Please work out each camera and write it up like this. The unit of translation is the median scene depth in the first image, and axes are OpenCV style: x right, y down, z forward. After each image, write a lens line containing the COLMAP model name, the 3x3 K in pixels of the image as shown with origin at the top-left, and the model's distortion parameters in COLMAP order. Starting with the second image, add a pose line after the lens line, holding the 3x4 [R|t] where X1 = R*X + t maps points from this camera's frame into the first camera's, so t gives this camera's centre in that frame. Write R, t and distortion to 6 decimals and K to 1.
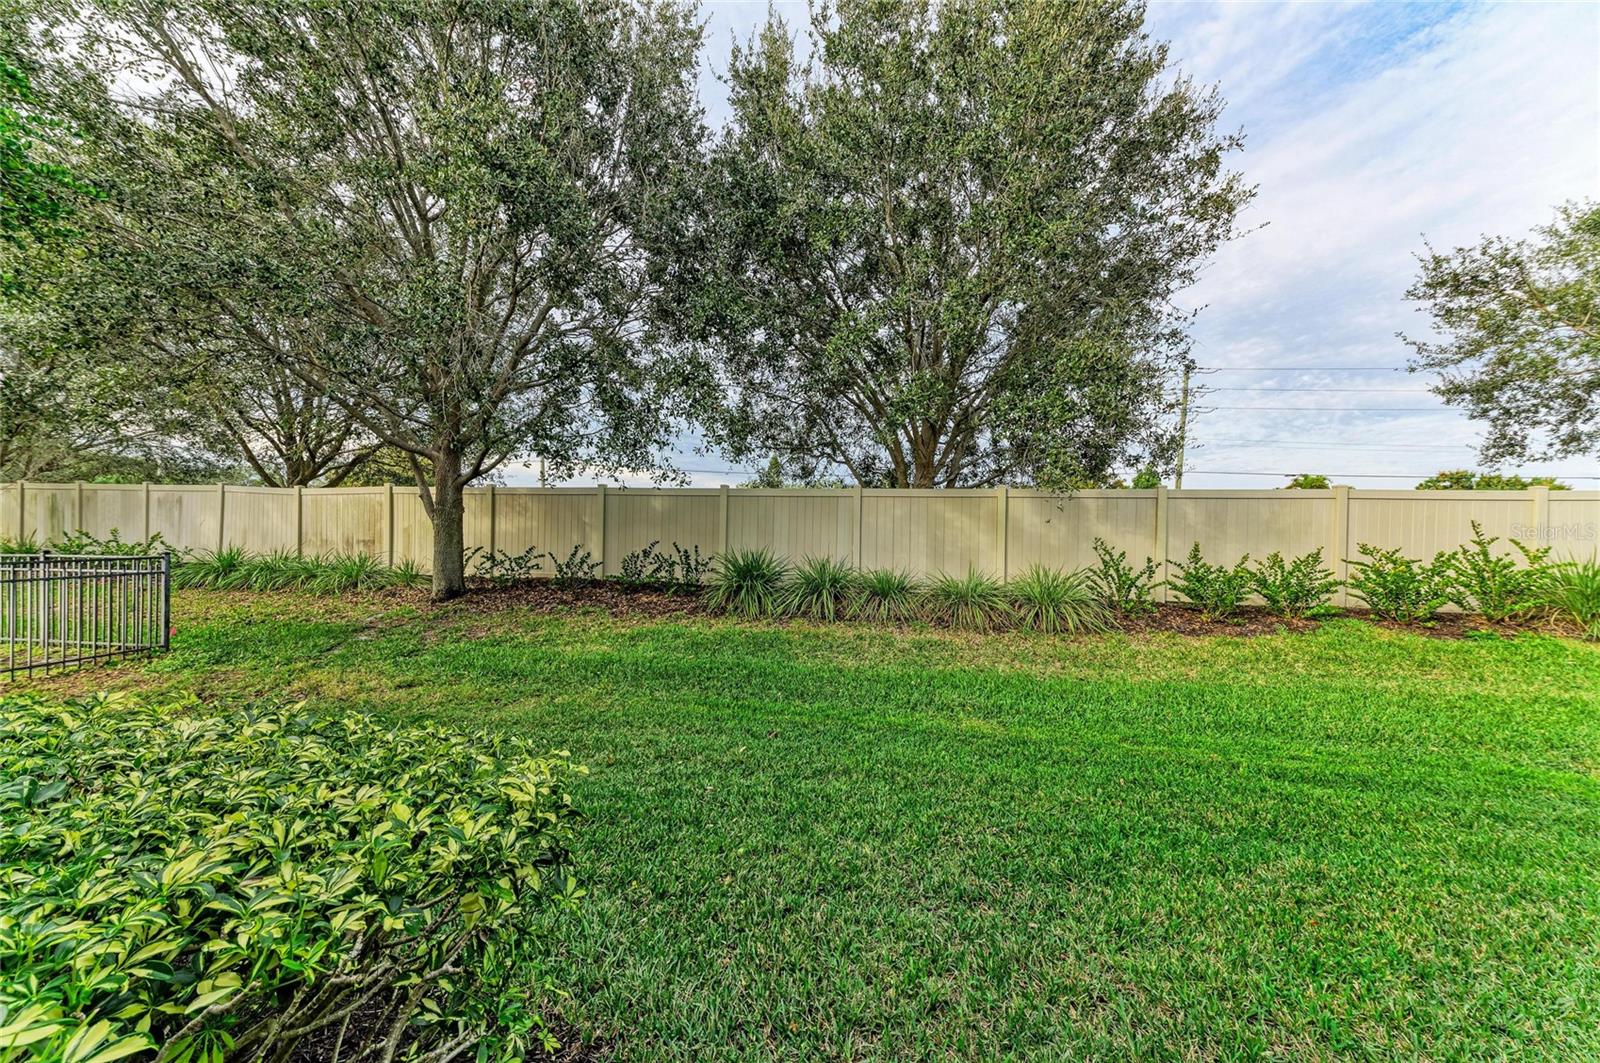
lens RADIAL K [[547.4, 0, 800.0], [0, 547.4, 531.5], [0, 0, 1]] dist [0.029105, -0.004844]
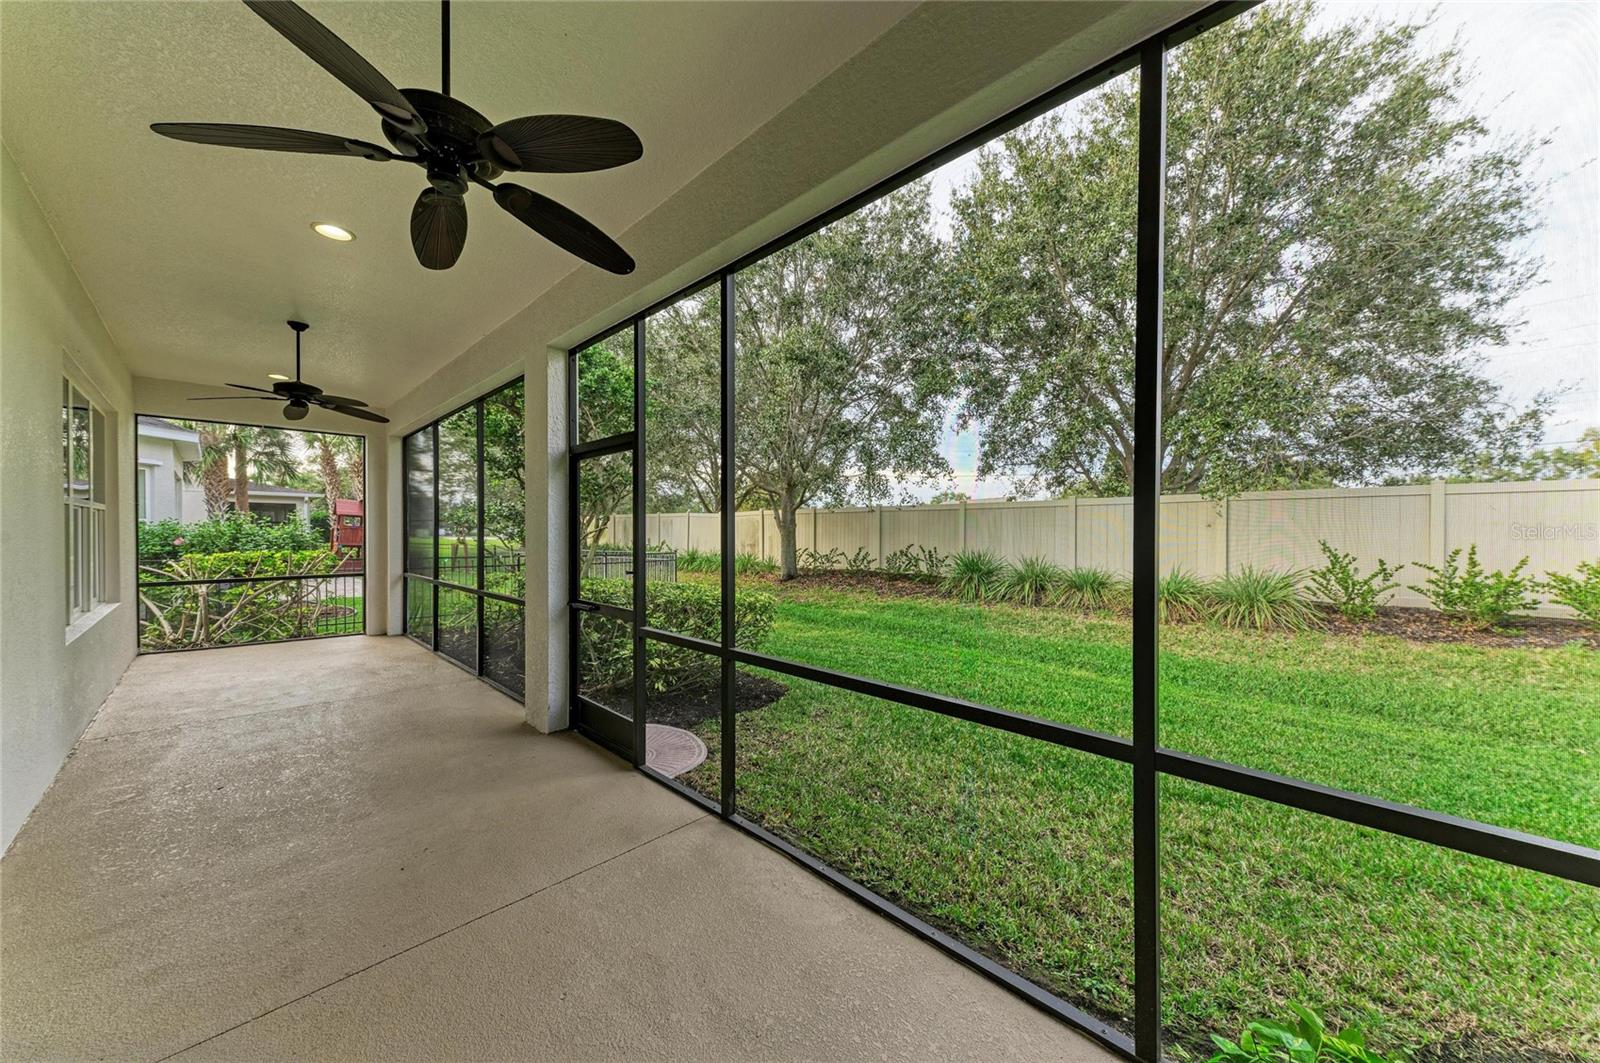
lens RADIAL K [[558.2, 0, 800.0], [0, 558.2, 531.5], [0, 0, 1]] dist [-0.000260, -0.000008]
pose [[0.832029, -0.015621, -0.554512, 0.328351], [0.012726, 0.999878, -0.009072, -0.006472], [0.554586, 0.000491, 0.832126, -0.373278]]
